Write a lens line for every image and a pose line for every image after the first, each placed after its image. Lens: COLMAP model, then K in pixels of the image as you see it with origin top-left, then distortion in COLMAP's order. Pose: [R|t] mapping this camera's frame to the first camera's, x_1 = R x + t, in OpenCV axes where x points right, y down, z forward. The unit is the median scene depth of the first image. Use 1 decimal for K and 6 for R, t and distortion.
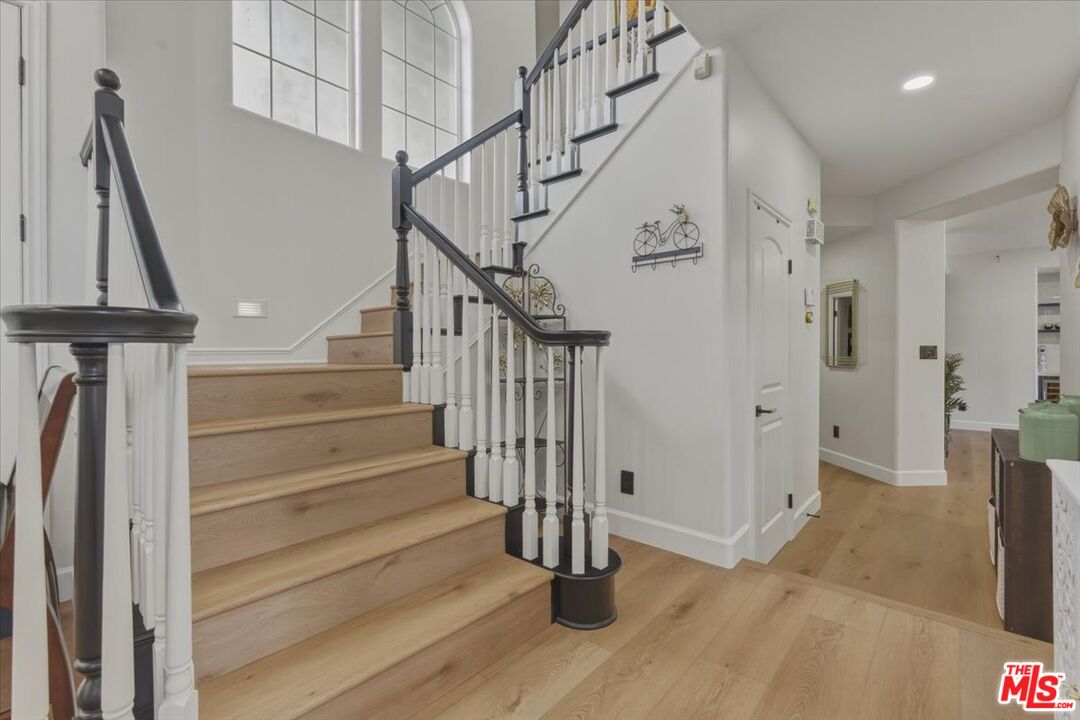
lens RADIAL K [[480.8, 0, 542.1], [0, 480.8, 357.2], [0, 0, 1]] dist [-0.001371, 0.000308]
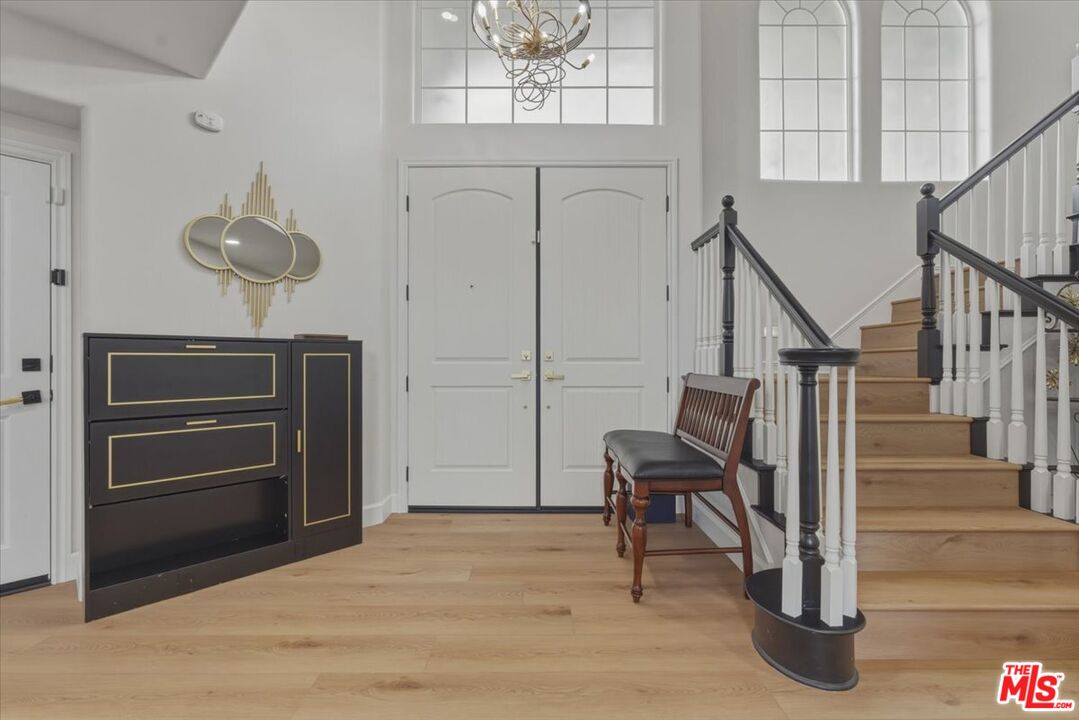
lens RADIAL K [[478.2, 0, 539.5], [0, 478.2, 360.0], [0, 0, 1]] dist [-0.000733, -0.000742]
pose [[0.667373, 0.006927, -0.744691, -0.072046], [-0.013979, 0.999897, -0.003227, -0.010292], [0.744592, 0.012563, 0.667401, -0.399907]]
